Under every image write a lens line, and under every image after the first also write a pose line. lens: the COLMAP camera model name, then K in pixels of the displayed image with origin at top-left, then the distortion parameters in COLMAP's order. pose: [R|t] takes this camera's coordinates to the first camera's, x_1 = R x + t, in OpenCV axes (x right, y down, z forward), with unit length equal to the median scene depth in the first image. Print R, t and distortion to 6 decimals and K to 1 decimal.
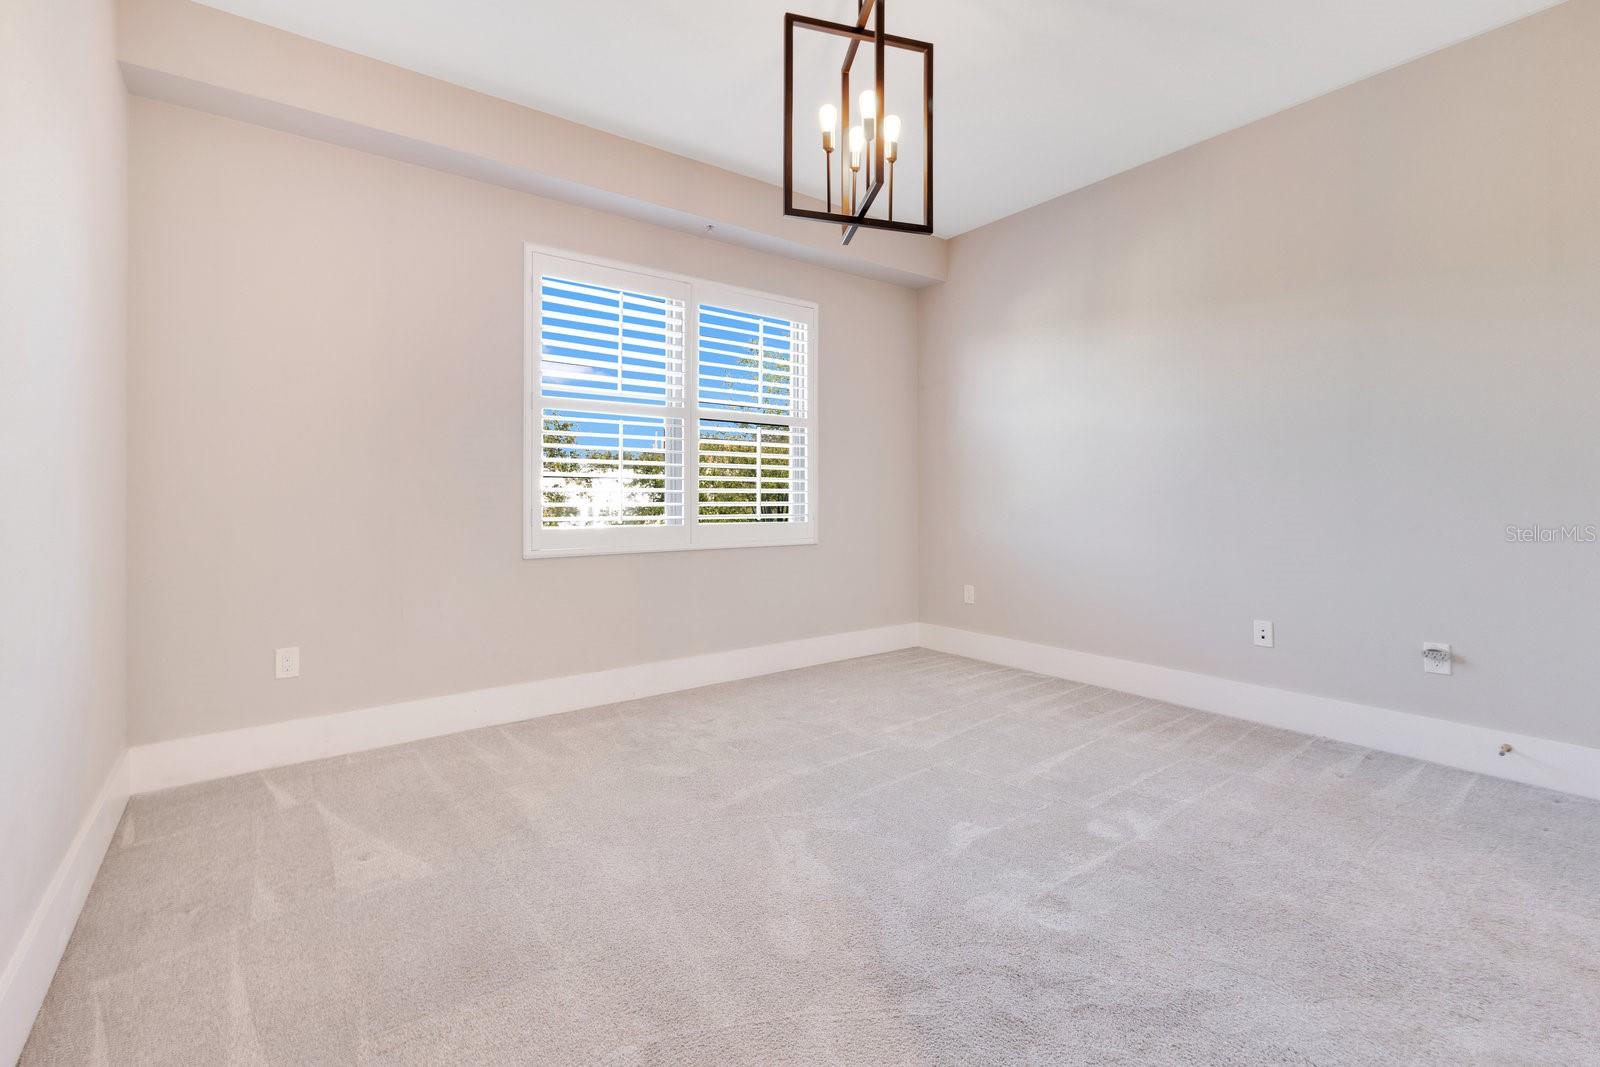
lens RADIAL K [[762.6, 0, 800.3], [0, 762.6, 494.5], [0, 0, 1]] dist [0.003668, 0.000439]
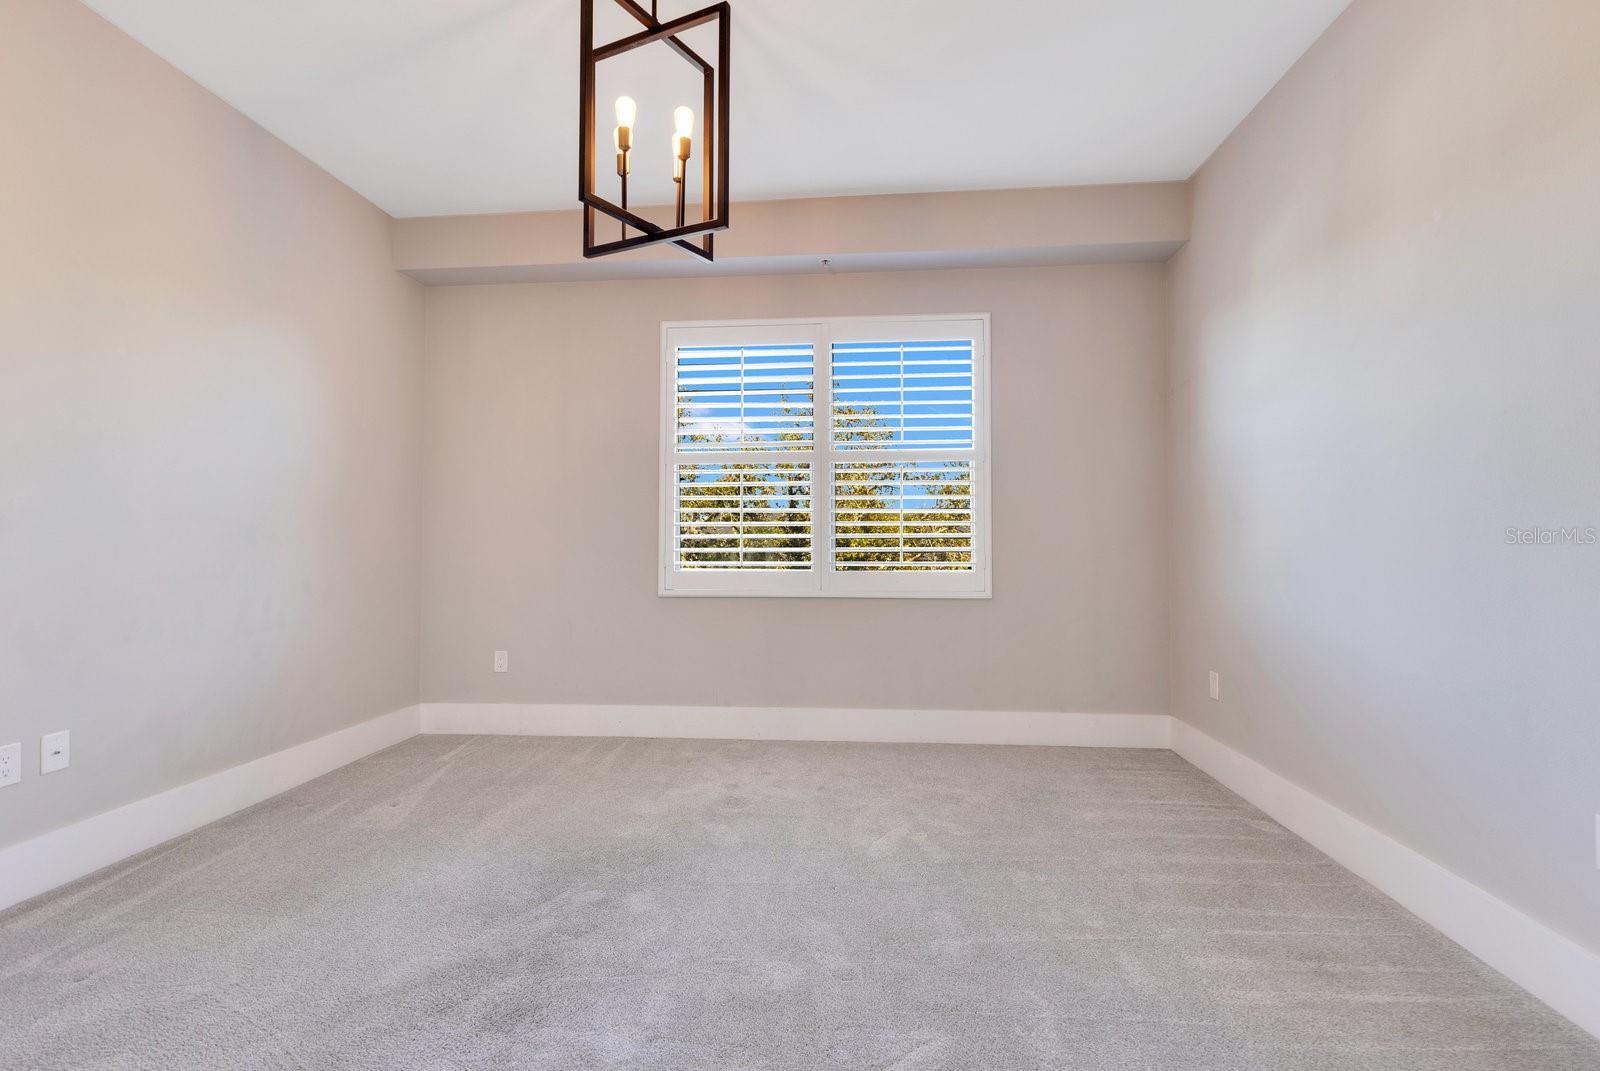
lens RADIAL K [[723.4, 0, 813.3], [0, 723.4, 531.3], [0, 0, 1]] dist [0.004315, 0.000306]
pose [[0.712533, -0.013238, -0.701514, 0.555651], [0.000959, 0.999839, -0.017893, 0.005264], [0.701638, 0.012077, 0.712431, 0.376140]]
